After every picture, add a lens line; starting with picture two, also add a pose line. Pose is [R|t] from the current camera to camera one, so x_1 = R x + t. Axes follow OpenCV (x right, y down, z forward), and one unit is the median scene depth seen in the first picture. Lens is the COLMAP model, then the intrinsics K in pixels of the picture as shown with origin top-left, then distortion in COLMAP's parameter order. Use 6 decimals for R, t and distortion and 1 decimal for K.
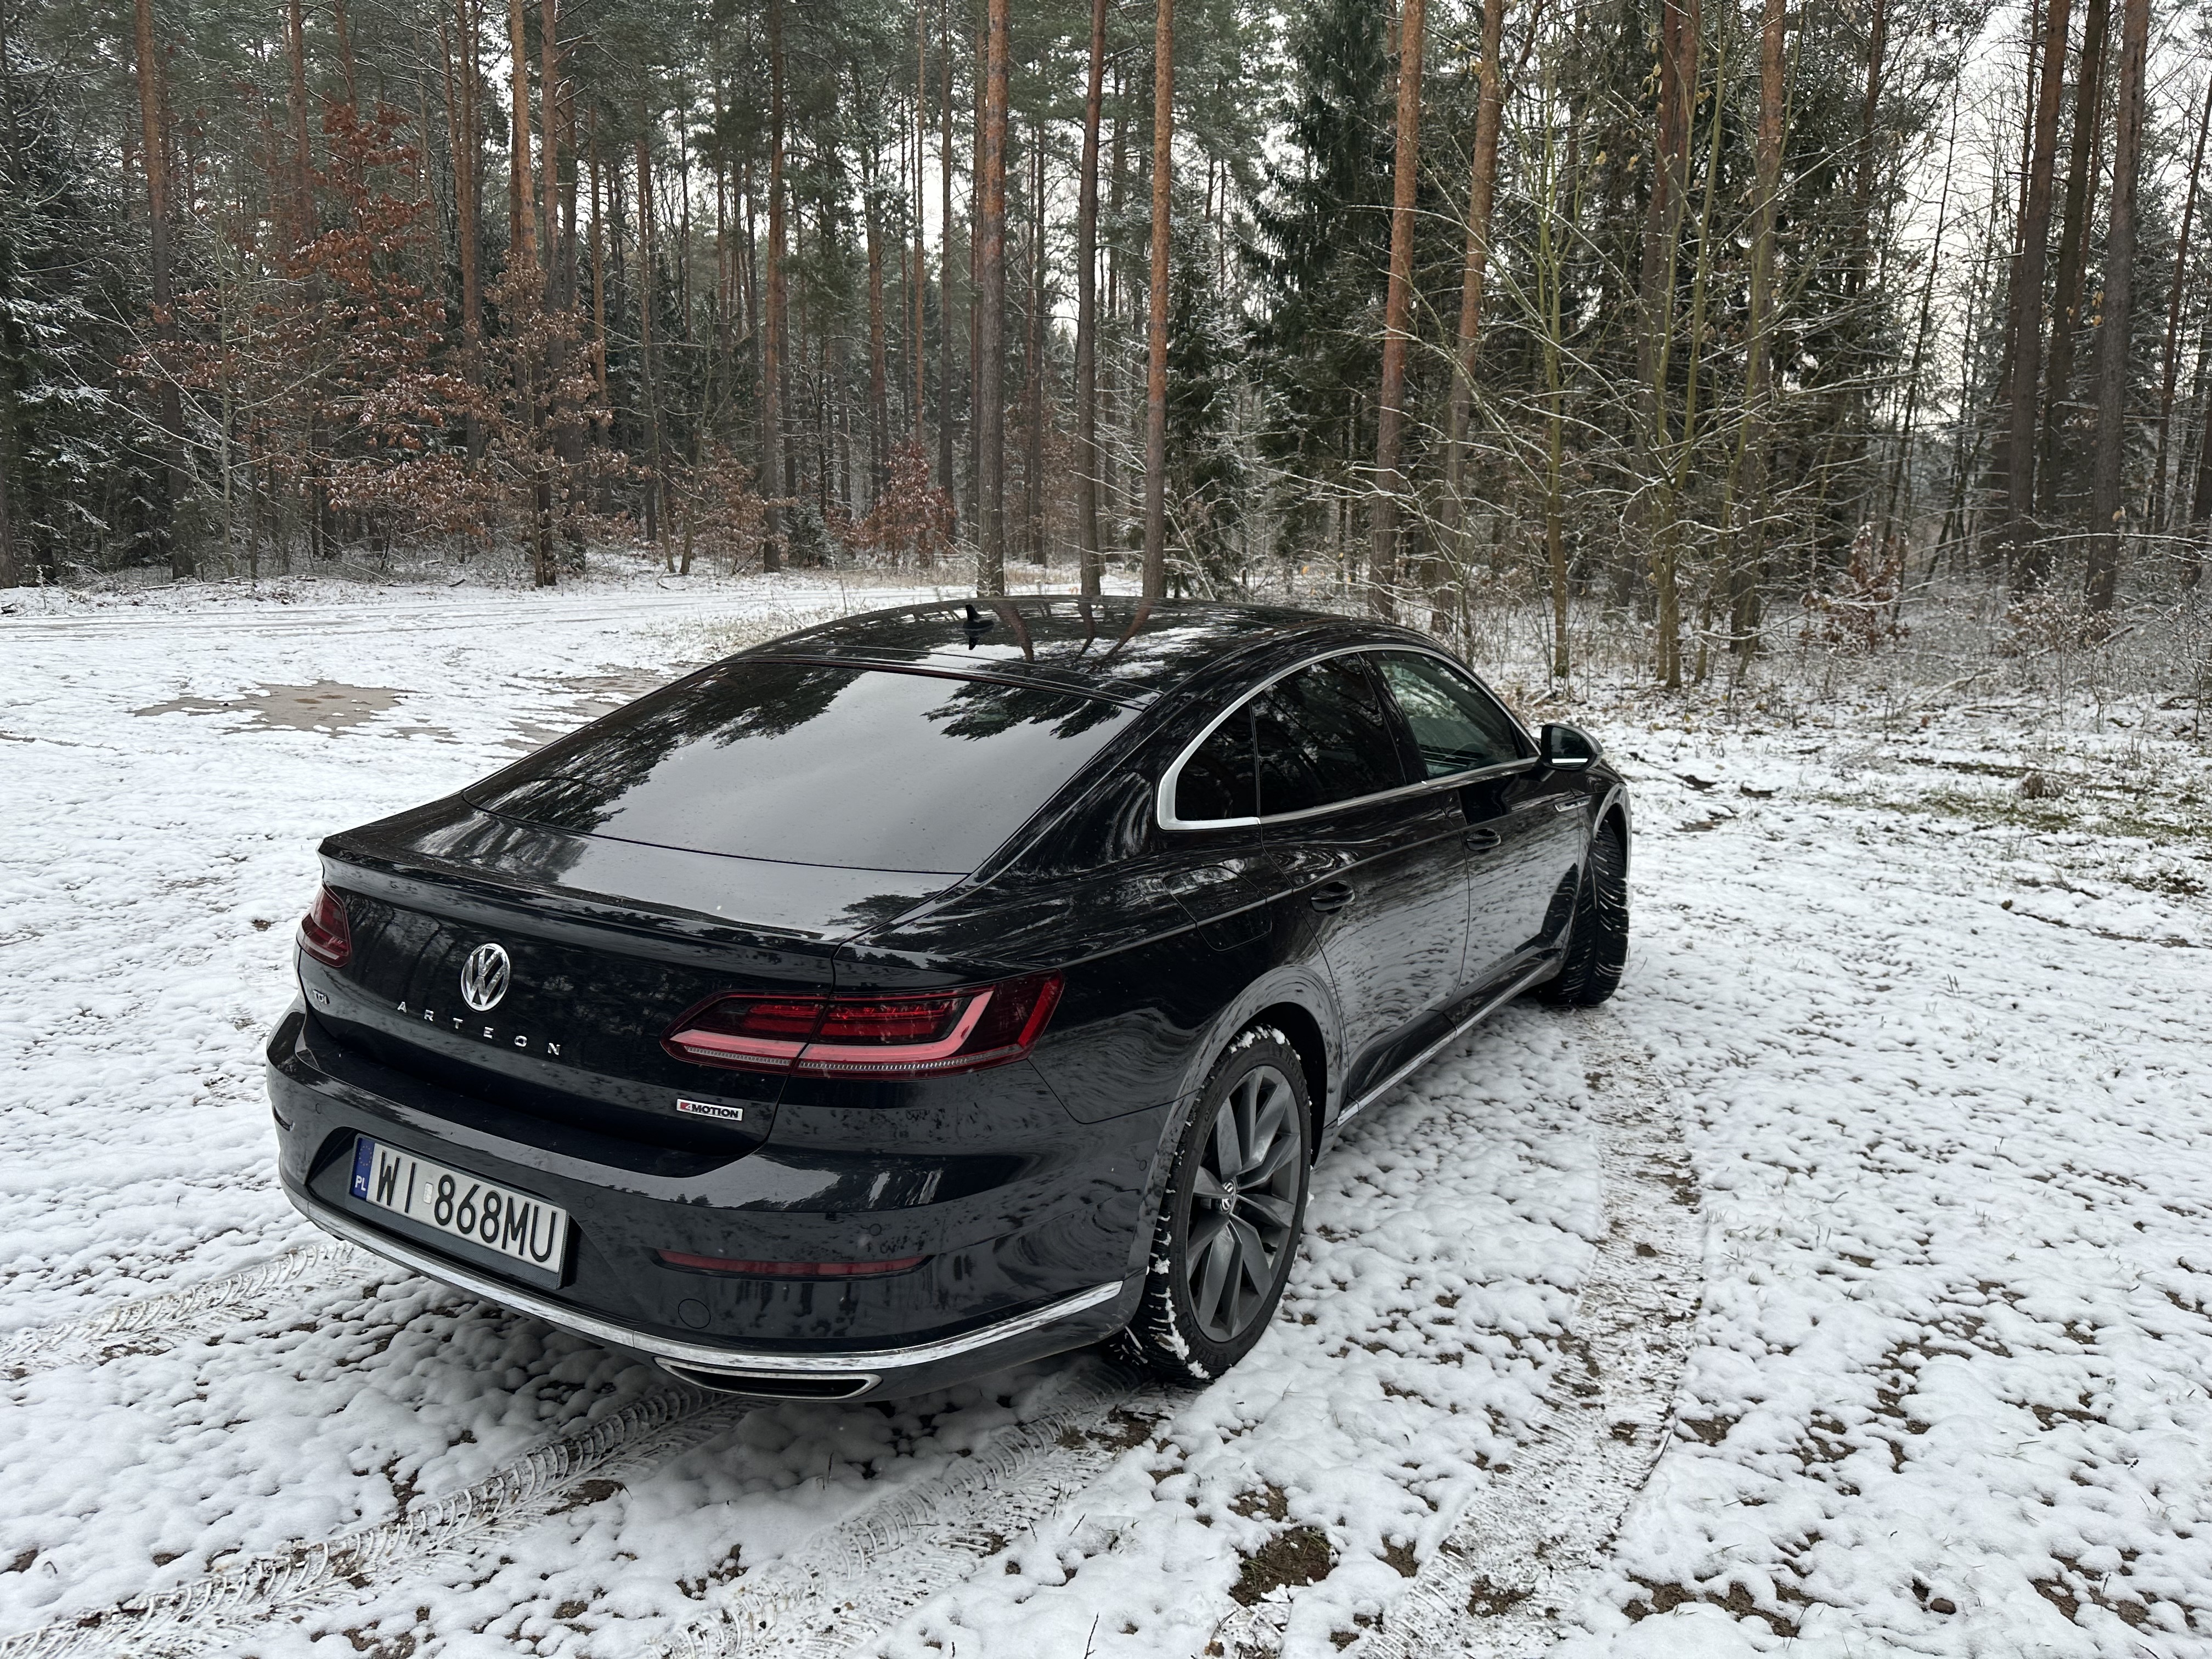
lens RADIAL K [[1511.8, 0, 1106.0], [0, 1511.8, 829.5], [0, 0, 1]] dist [0.004121, 0.000351]
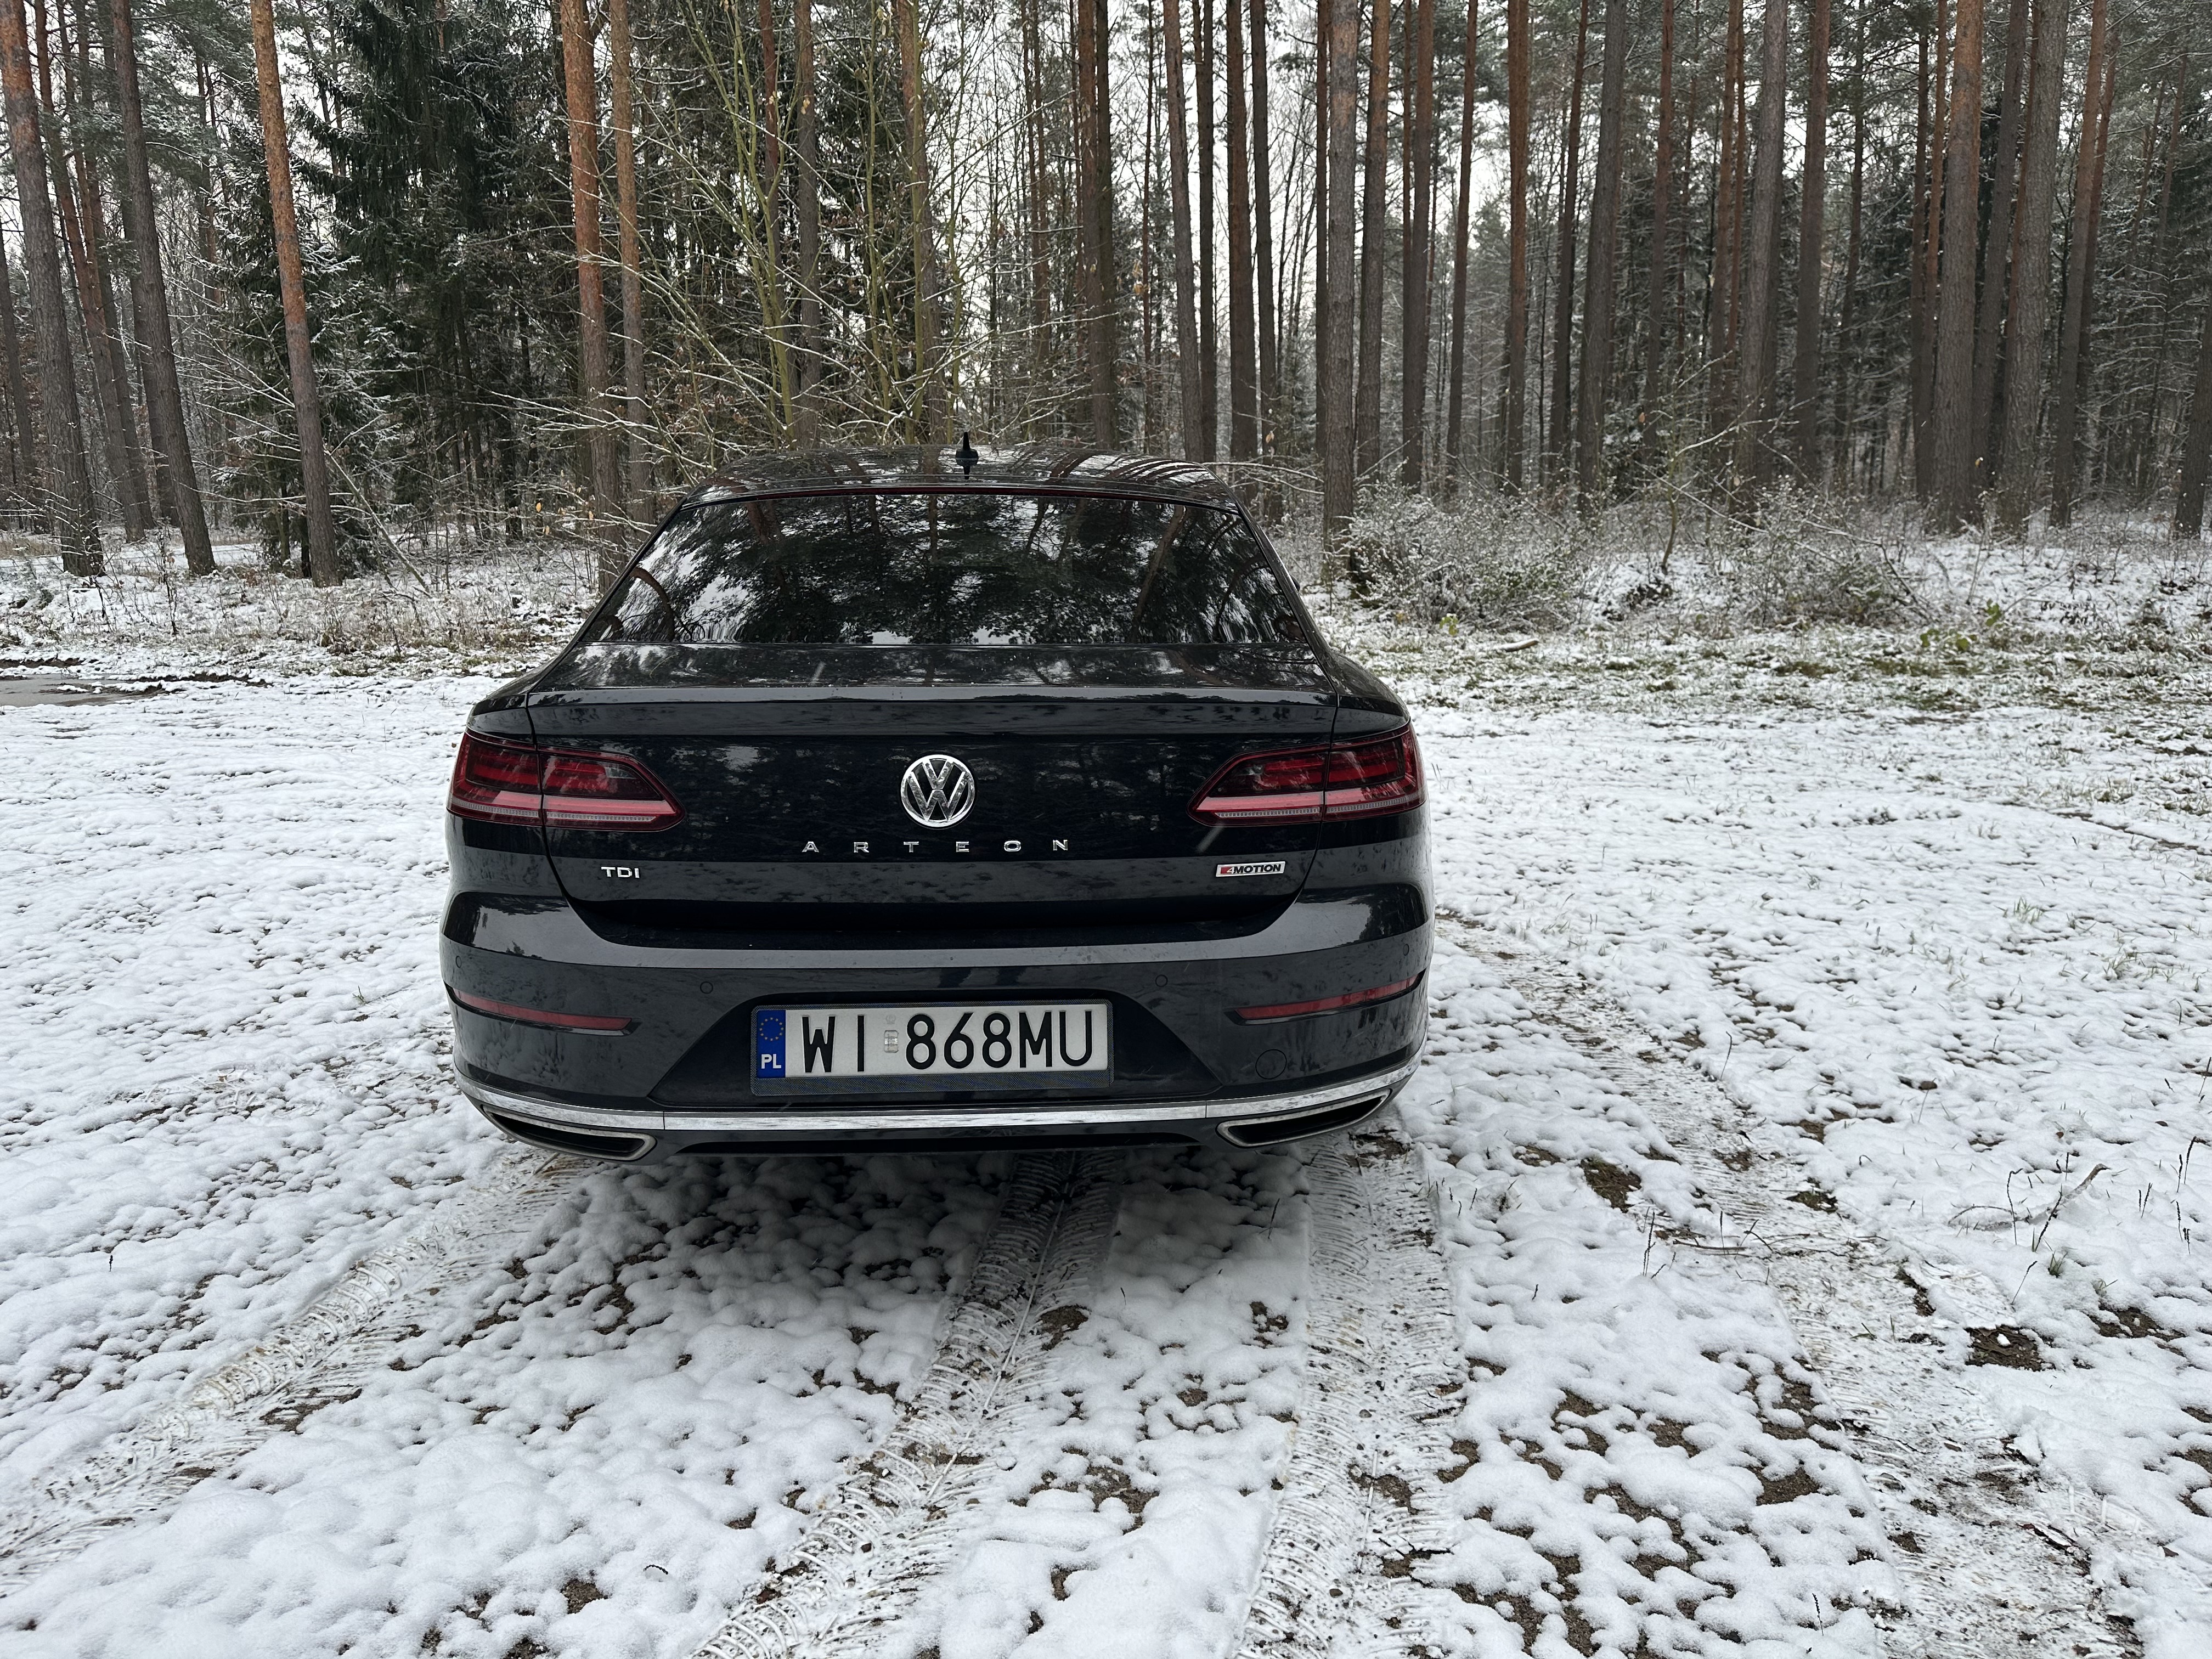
lens RADIAL K [[1499.7, 0, 1085.7], [0, 1499.7, 795.6], [0, 0, 1]] dist [0.096784, -0.129634]
pose [[0.840722, -0.130827, 0.525424, -0.786067], [0.127637, 0.990910, 0.042499, 0.070061], [-0.526208, 0.031334, 0.849778, 0.167907]]
